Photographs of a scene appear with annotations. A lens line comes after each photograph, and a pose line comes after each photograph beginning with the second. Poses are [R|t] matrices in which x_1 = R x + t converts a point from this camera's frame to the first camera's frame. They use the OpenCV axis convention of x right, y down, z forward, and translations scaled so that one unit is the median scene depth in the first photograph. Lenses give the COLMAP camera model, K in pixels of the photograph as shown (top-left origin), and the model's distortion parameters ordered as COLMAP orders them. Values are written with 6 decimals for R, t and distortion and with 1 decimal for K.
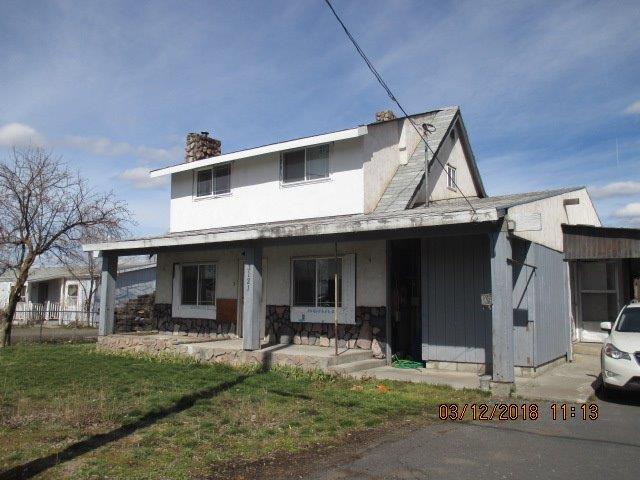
lens RADIAL K [[532.5, 0, 320.0], [0, 532.5, 240.0], [0, 0, 1]] dist [-0.016546, -0.009365]
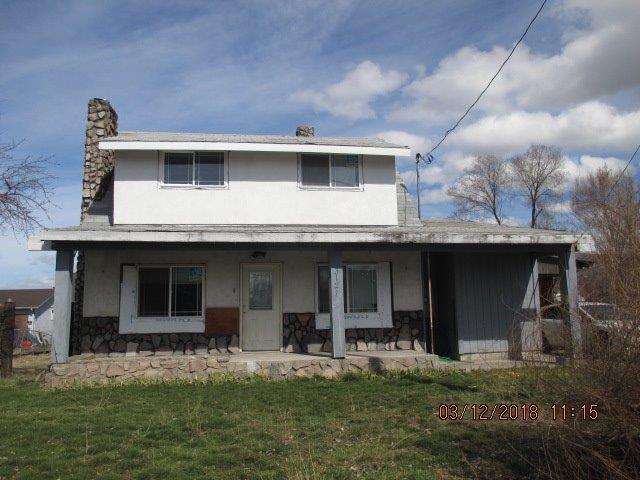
lens RADIAL K [[532.5, 0, 320.0], [0, 532.5, 240.0], [0, 0, 1]] dist [-0.016546, -0.009365]
pose [[0.726477, 0.074210, 0.683172, -0.731072], [-0.052628, 0.997240, -0.052362, 0.042313], [-0.685173, 0.002086, 0.728378, 0.293153]]
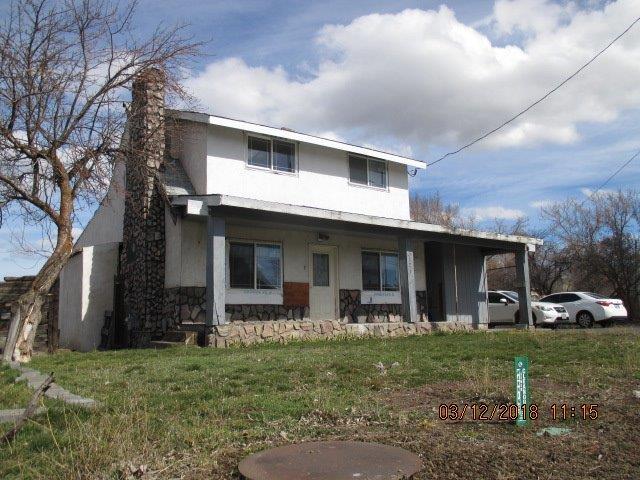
lens RADIAL K [[552.4, 0, 320.0], [0, 552.4, 240.0], [0, 0, 1]] dist [-0.012569, -0.004896]
pose [[0.311753, 0.123938, 0.942045, -1.233371], [-0.082039, 0.991265, -0.103265, 0.148689], [-0.946615, -0.045091, 0.319197, 0.717855]]
